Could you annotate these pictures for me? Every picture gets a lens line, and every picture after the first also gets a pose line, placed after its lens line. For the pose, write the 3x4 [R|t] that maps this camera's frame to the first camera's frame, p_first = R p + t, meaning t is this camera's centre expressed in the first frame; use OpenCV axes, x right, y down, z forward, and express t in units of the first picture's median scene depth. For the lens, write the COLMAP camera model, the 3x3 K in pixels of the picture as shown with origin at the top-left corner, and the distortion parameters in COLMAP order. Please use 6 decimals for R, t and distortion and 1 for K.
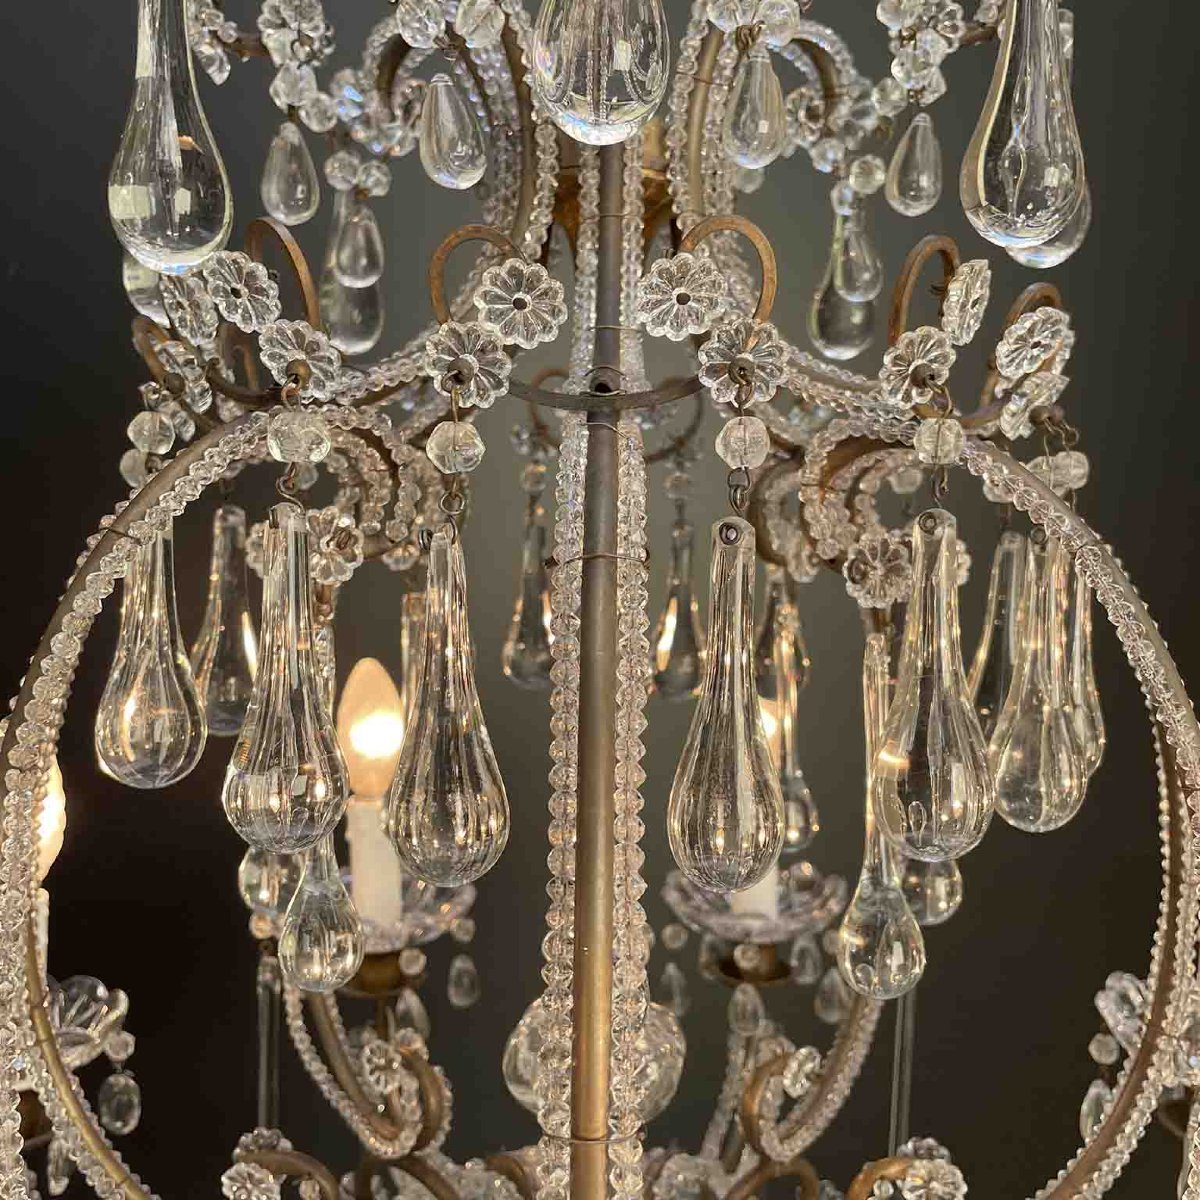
lens RADIAL K [[1265.4, 0, 603.8], [0, 1265.4, 600.2], [0, 0, 1]] dist [0.081946, 0.000000]
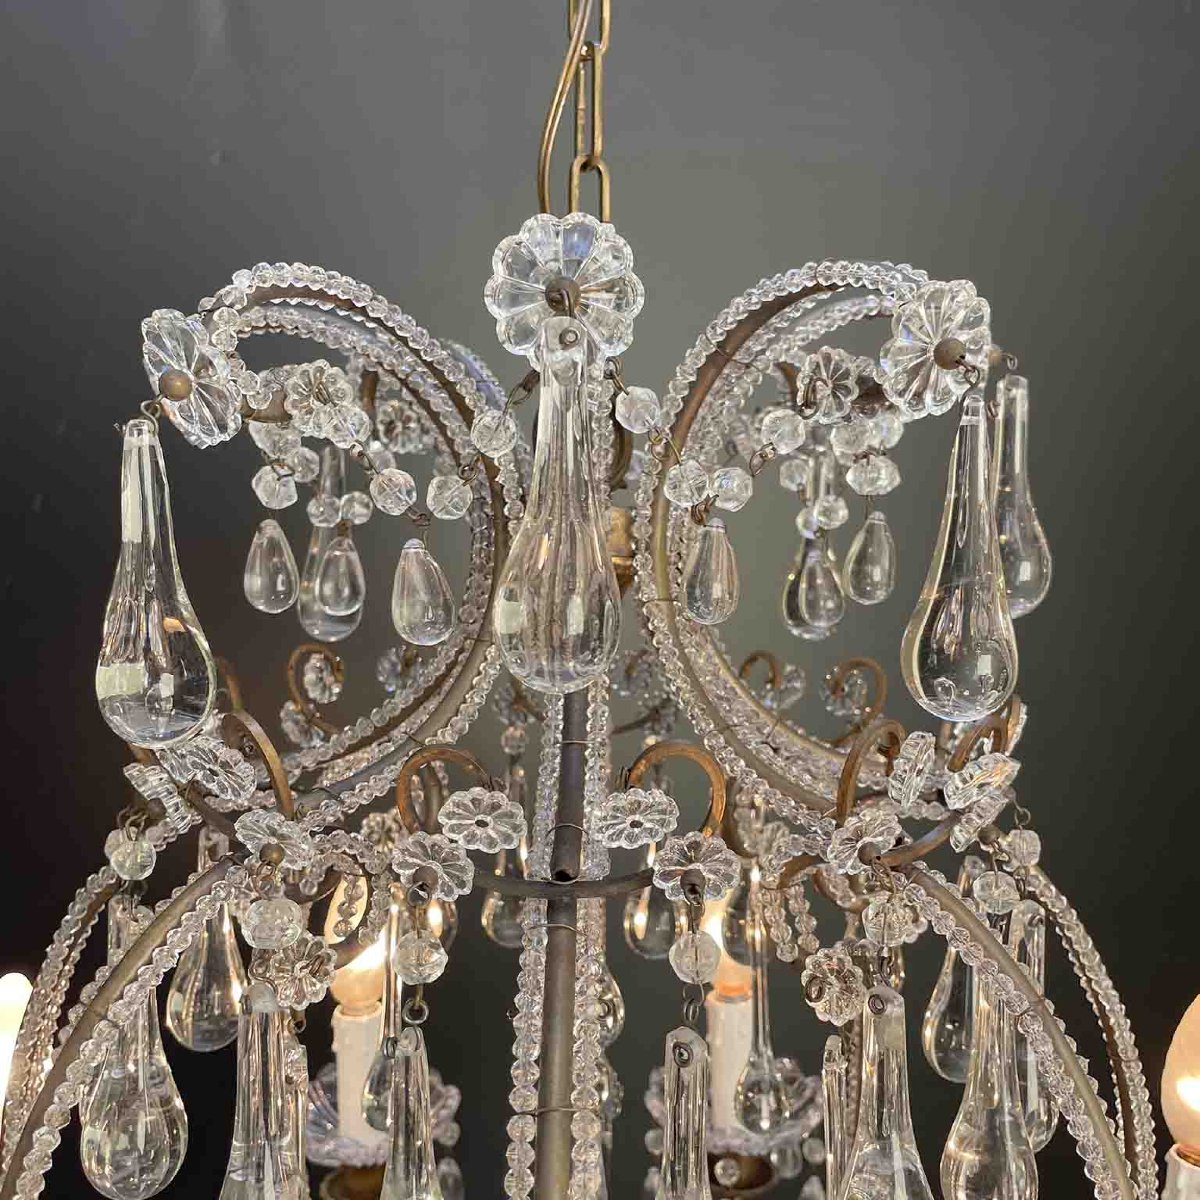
lens RADIAL K [[1265.4, 0, 596.9], [0, 1265.4, 599.4], [0, 0, 1]] dist [0.081946, 0.000000]
pose [[0.999980, 0.000615, -0.006239, 0.031489], [-0.000544, 0.999936, 0.011298, -0.375041], [0.006246, -0.011295, 0.999917, -0.040187]]
